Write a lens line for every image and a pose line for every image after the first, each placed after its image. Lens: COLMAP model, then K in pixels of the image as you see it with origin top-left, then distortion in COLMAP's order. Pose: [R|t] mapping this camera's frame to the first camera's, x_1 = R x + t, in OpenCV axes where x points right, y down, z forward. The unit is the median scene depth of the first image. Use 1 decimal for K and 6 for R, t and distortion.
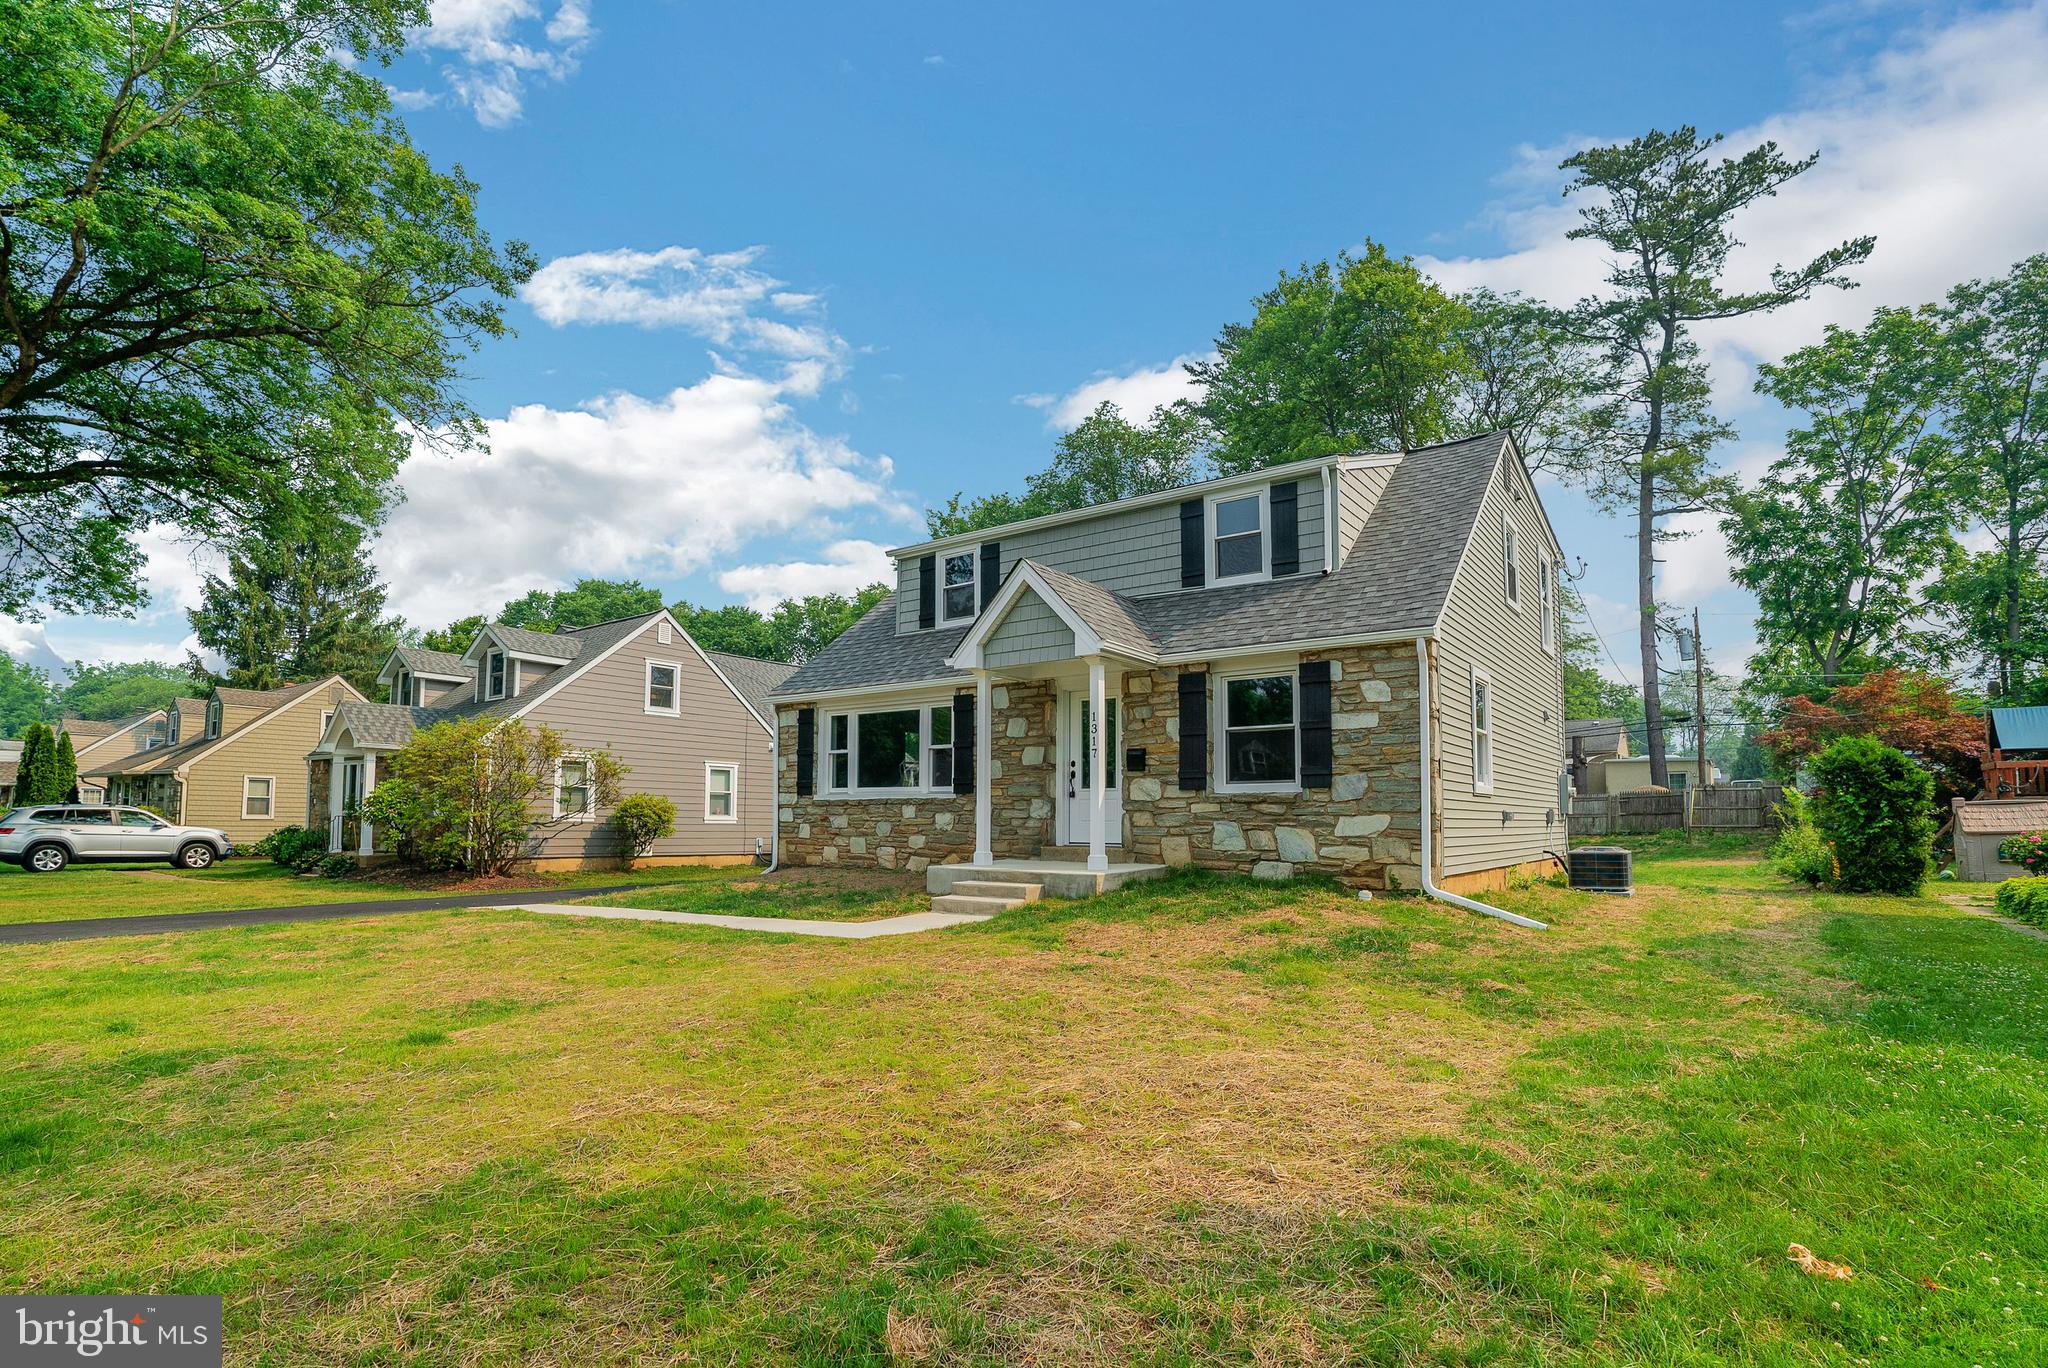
lens RADIAL K [[956.3, 0, 1059.2], [0, 956.3, 673.8], [0, 0, 1]] dist [-0.021828, 0.000572]
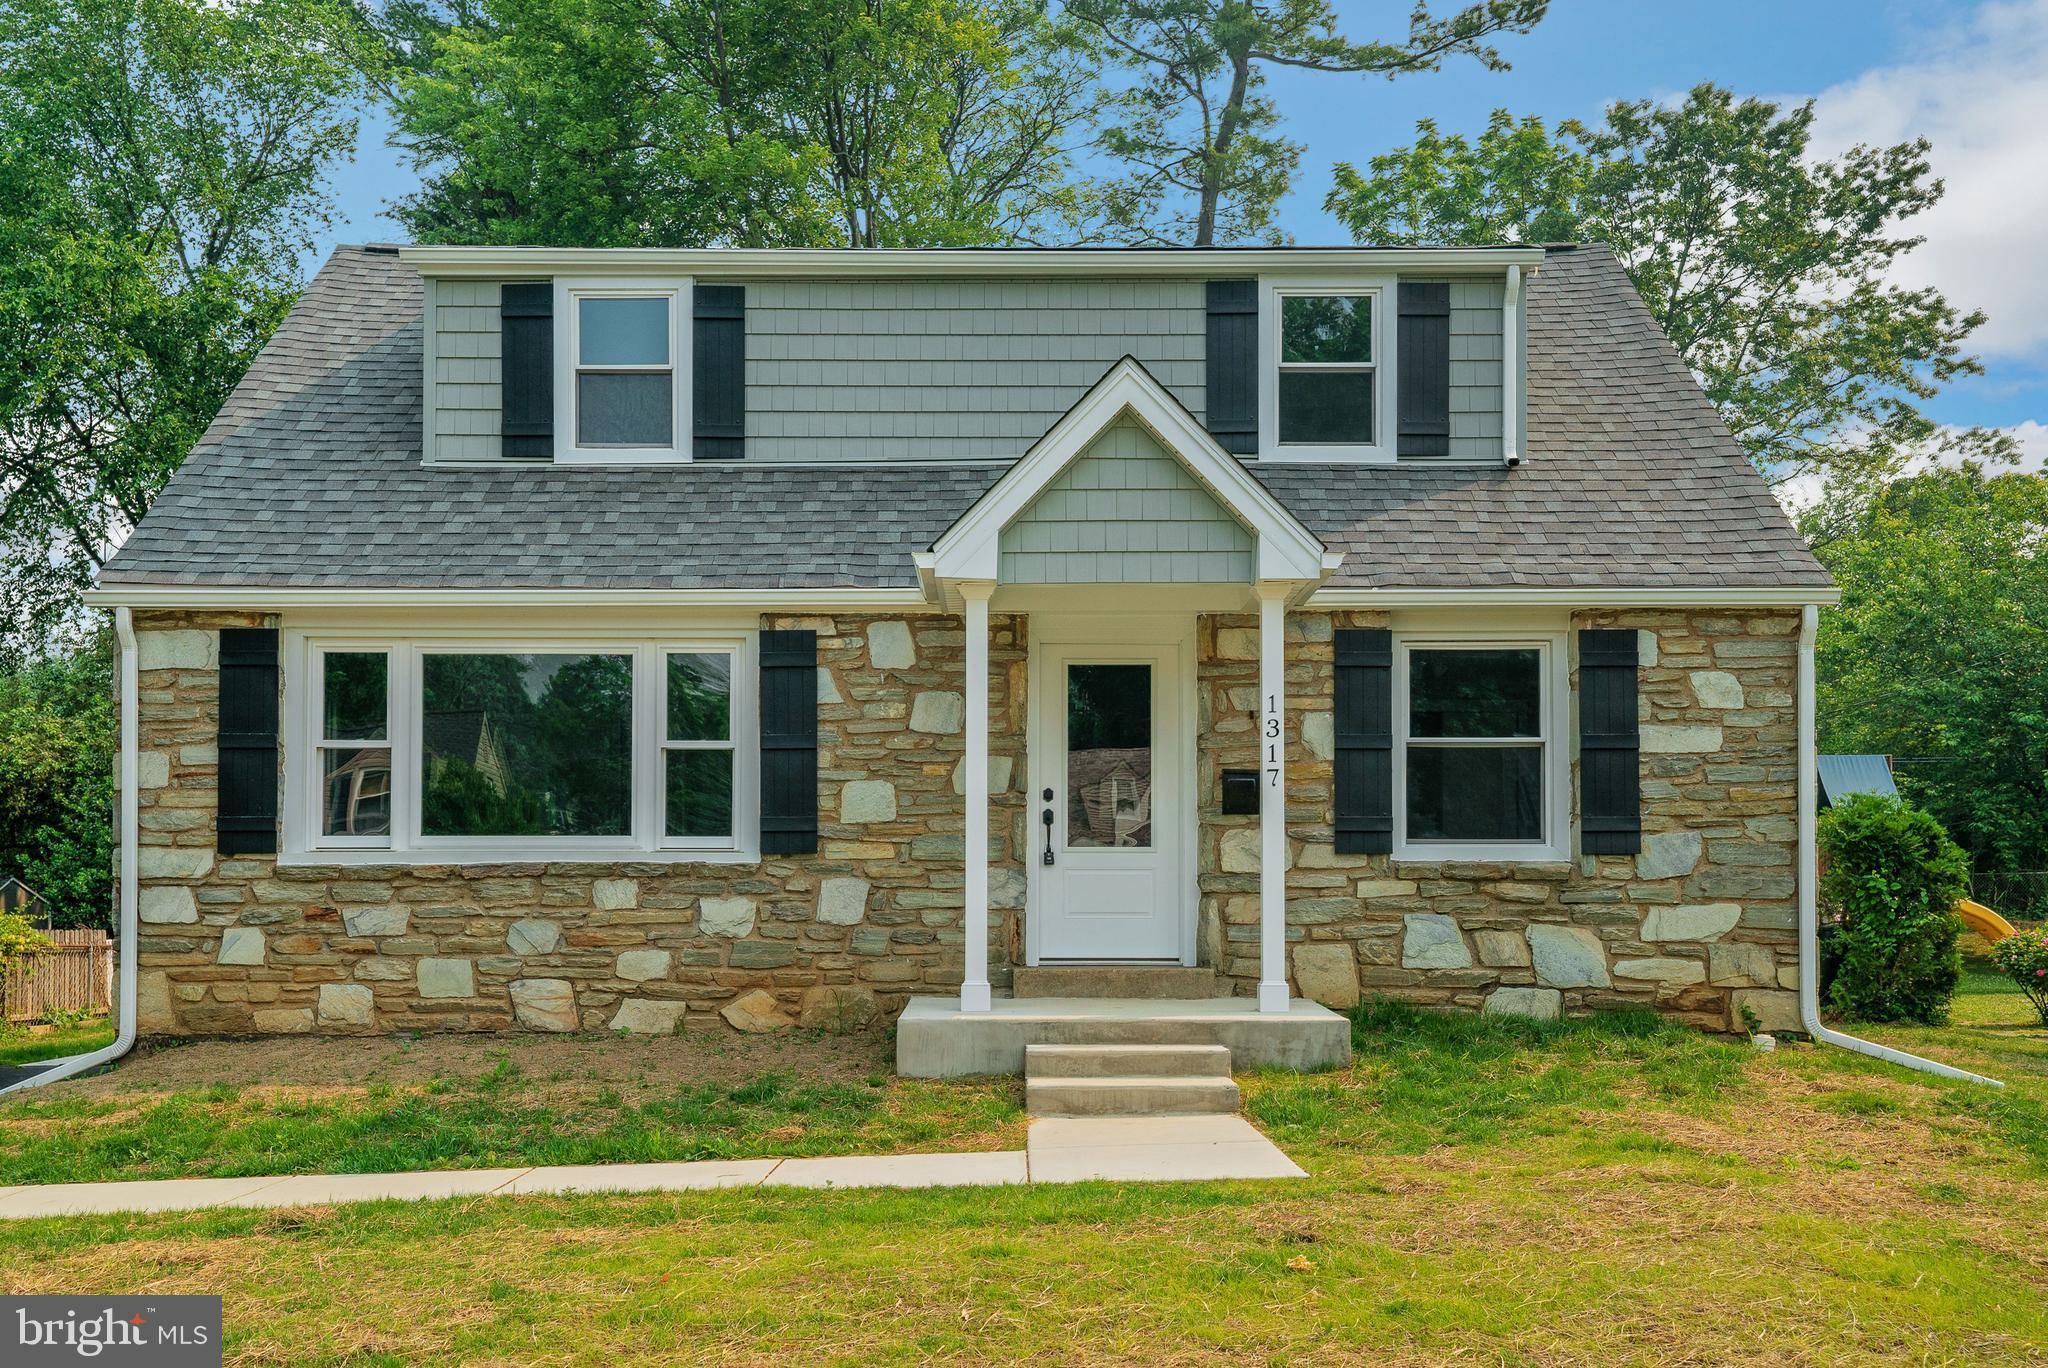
lens RADIAL K [[1985.4, 0, 978.2], [0, 1985.4, 705.7], [0, 0, 1]] dist [0.083021, 0.000000]
pose [[0.820285, 0.055513, 0.569255, -0.613860], [-0.083172, 0.996277, 0.022693, 0.031848], [-0.565875, -0.065961, 0.821848, 0.218241]]
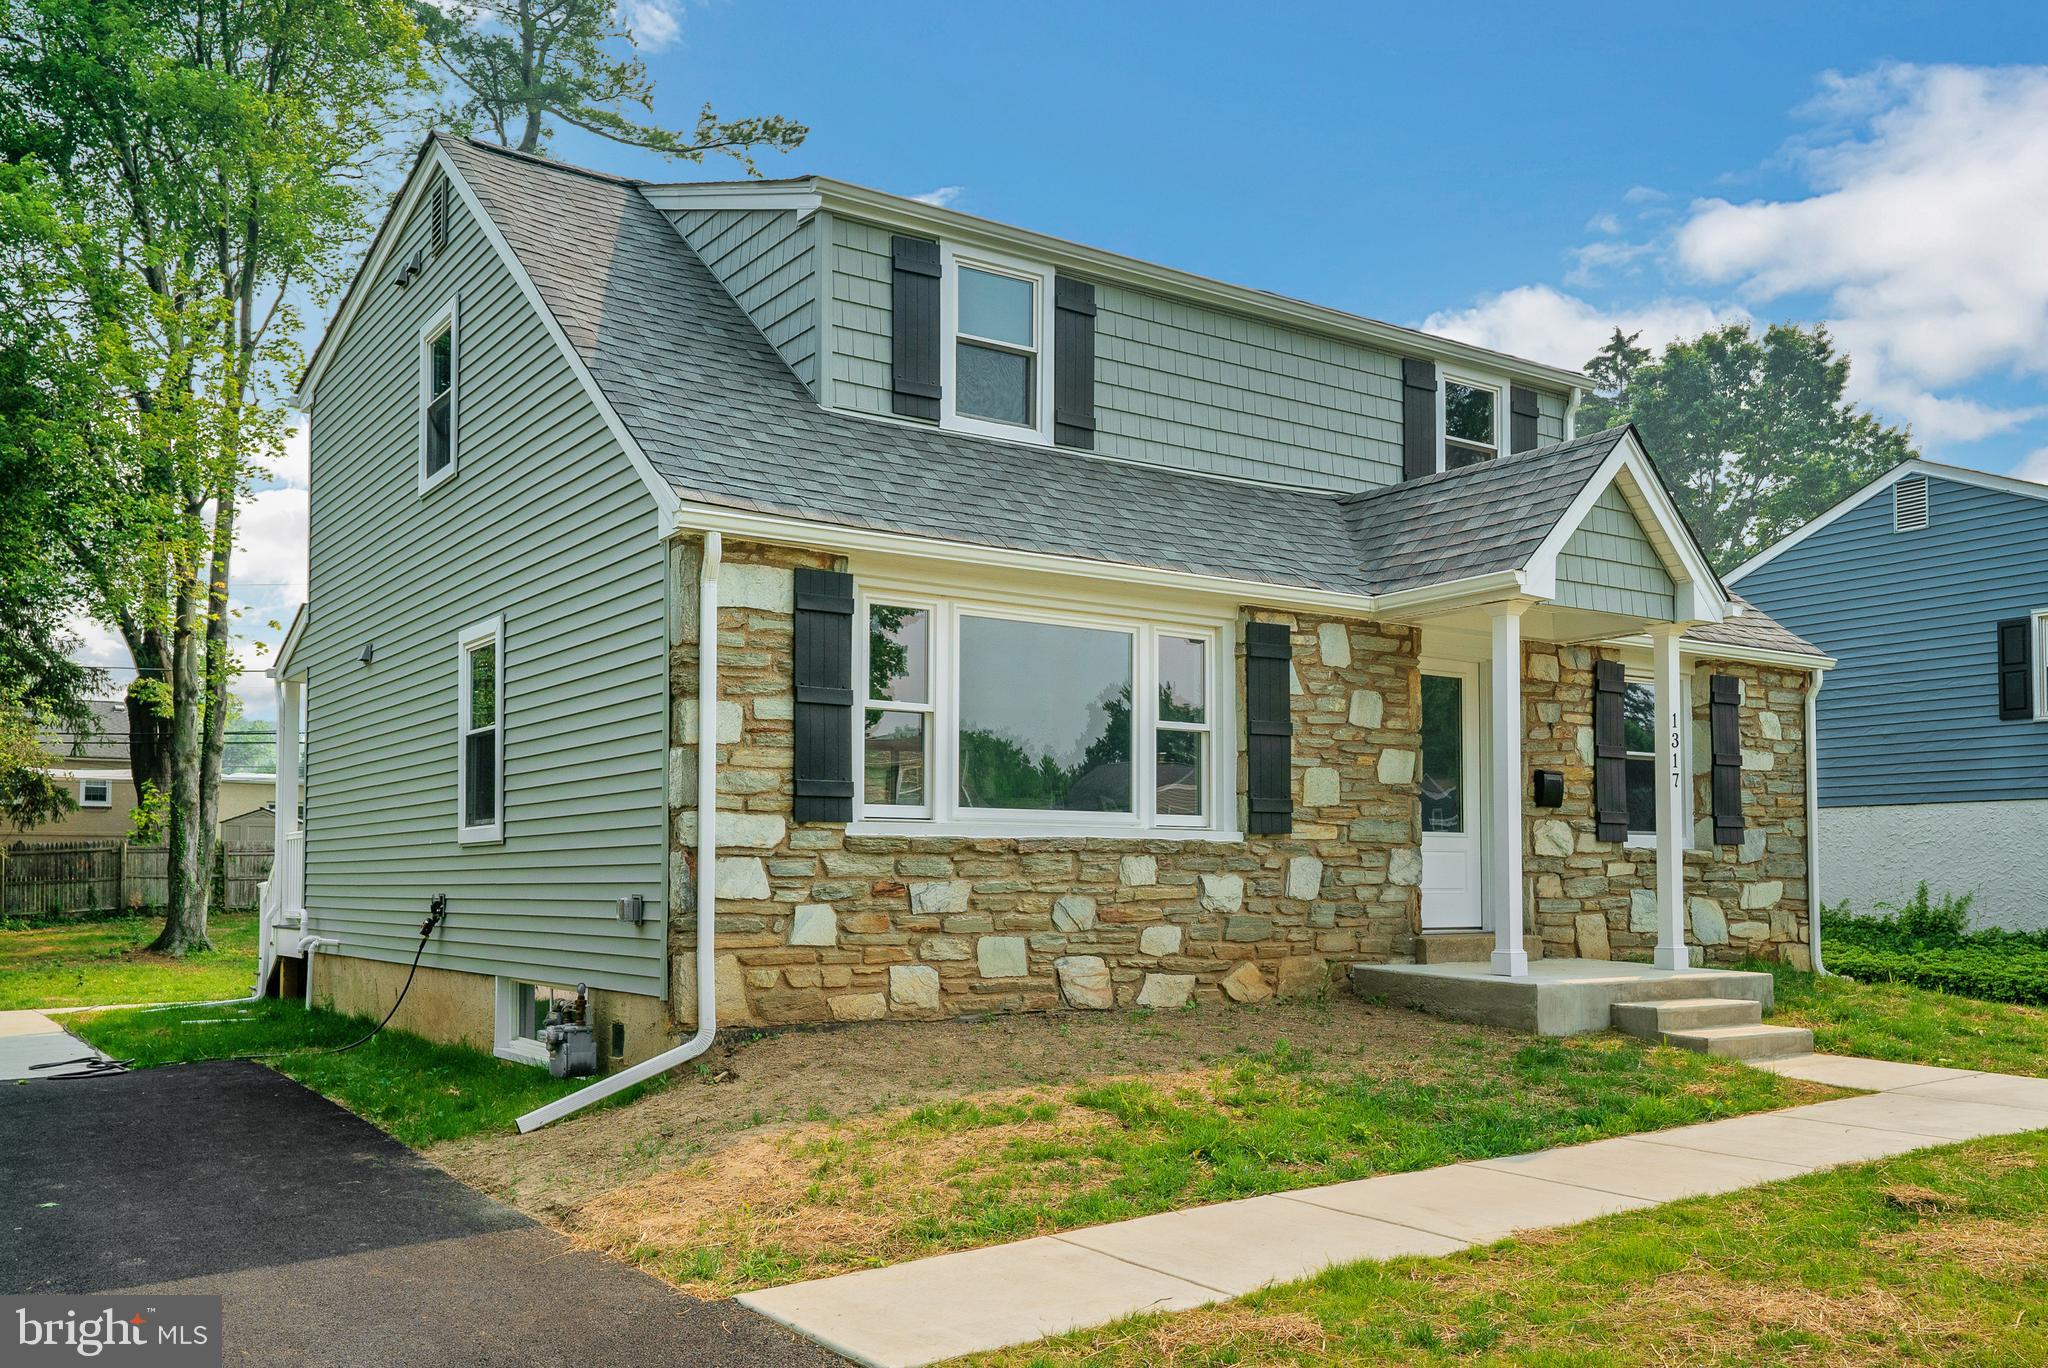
lens RADIAL K [[1674.0, 0, 1027.6], [0, 1674.0, 692.3], [0, 0, 1]] dist [0.042855, 0.012650]
pose [[0.357279, 0.099457, 0.928687, -1.012132], [-0.142116, 0.988525, -0.051191, 0.127735], [-0.923122, -0.113692, 0.367314, 0.898514]]
